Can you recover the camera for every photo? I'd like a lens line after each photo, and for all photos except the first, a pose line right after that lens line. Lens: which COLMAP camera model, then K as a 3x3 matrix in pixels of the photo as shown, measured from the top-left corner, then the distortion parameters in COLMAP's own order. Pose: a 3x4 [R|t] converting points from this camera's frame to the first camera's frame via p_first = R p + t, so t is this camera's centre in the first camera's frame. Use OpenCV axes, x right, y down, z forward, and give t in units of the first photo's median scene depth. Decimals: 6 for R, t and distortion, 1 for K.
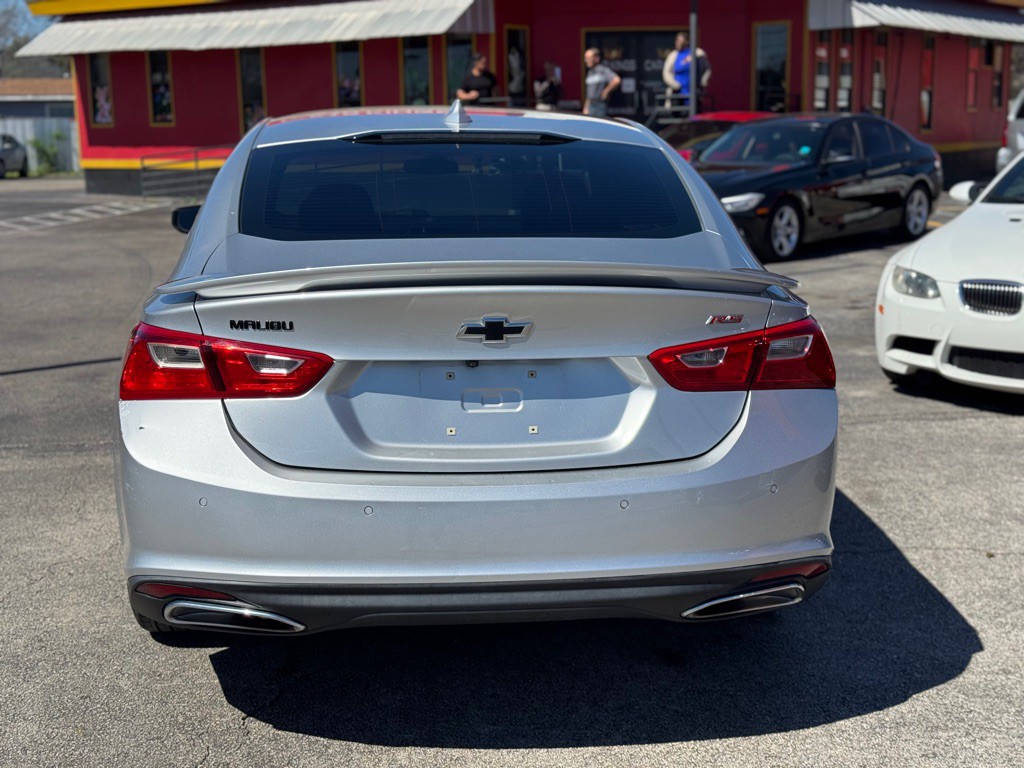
lens RADIAL K [[1440.5, 0, 513.0], [0, 1440.5, 386.1], [0, 0, 1]] dist [0.108570, 0.000000]
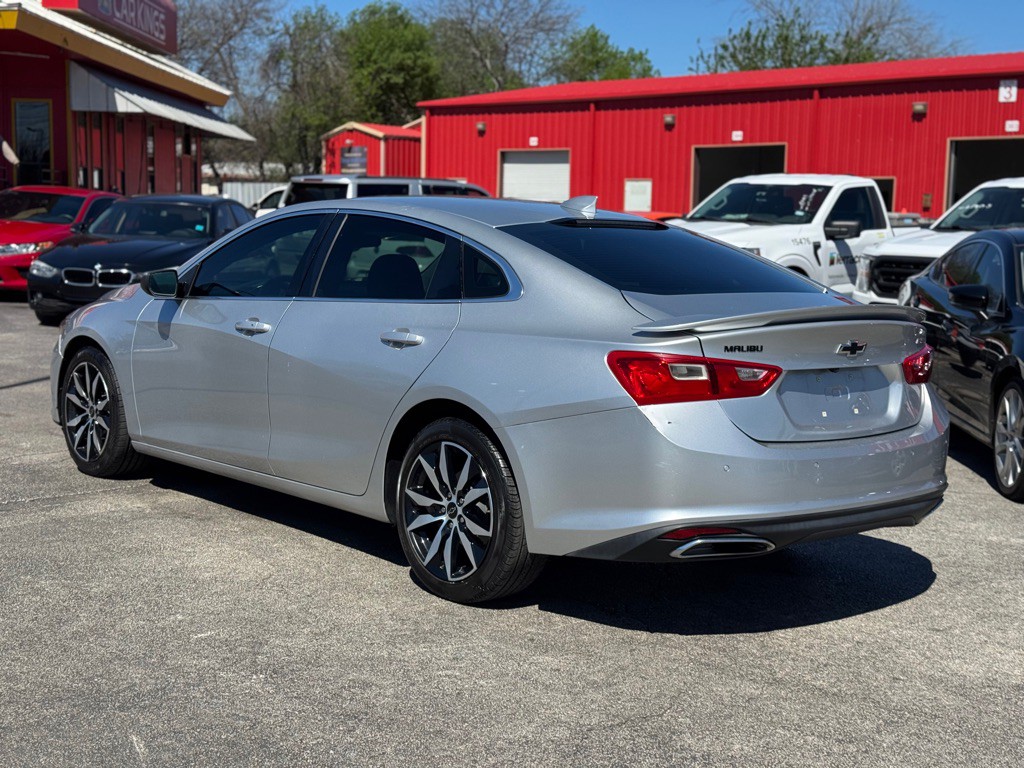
lens RADIAL K [[1440.5, 0, 515.9], [0, 1440.5, 384.0], [0, 0, 1]] dist [0.108570, 0.000000]
pose [[0.806491, -0.034928, 0.590214, -0.165095], [0.066642, 0.997262, -0.032046, 0.003574], [-0.587479, 0.065178, 0.806611, -0.009837]]
